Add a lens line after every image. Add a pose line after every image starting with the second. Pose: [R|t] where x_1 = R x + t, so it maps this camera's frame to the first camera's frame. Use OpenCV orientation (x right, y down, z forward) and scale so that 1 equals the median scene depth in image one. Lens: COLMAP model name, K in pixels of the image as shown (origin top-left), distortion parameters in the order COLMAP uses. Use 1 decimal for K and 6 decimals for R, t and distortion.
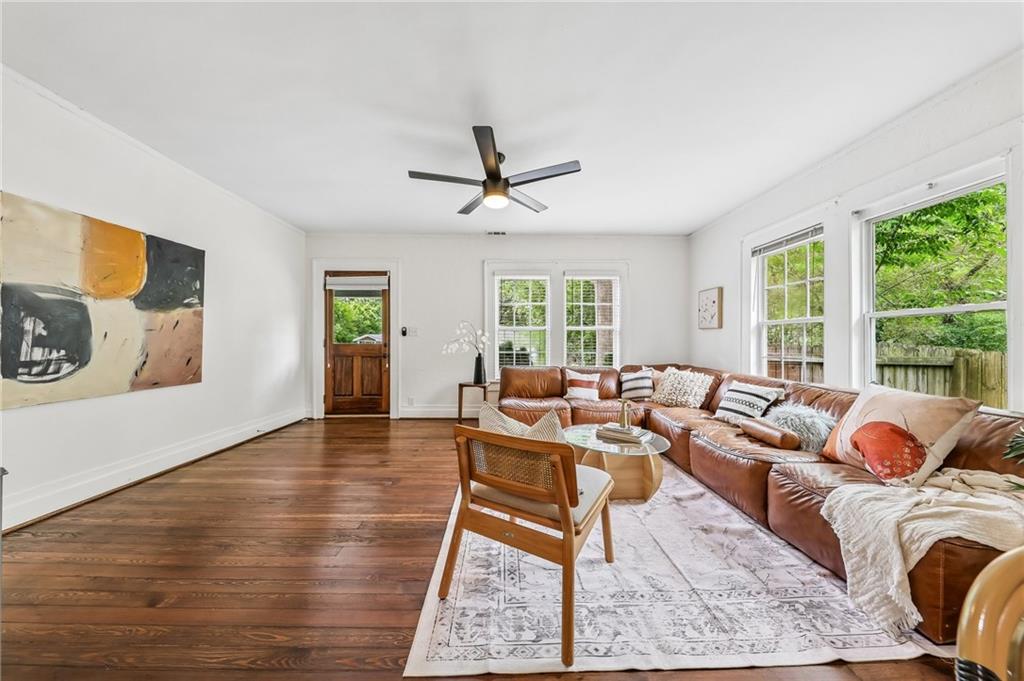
lens RADIAL K [[336.7, 0, 505.9], [0, 336.7, 340.1], [0, 0, 1]] dist [0.000596, -0.000130]
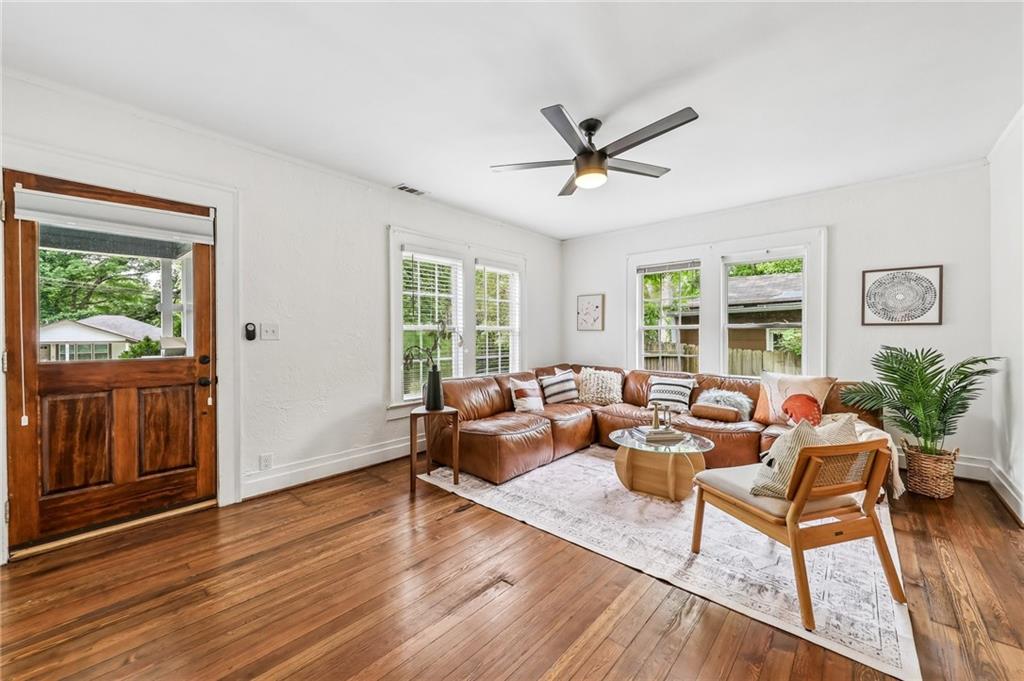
lens RADIAL K [[406.9, 0, 509.7], [0, 406.9, 337.7], [0, 0, 1]] dist [0.000465, -0.000159]
pose [[0.656734, -0.010601, 0.754048, -0.515435], [-0.001078, 0.999887, 0.014996, -0.026126], [-0.754122, -0.010661, 0.656648, 0.284929]]
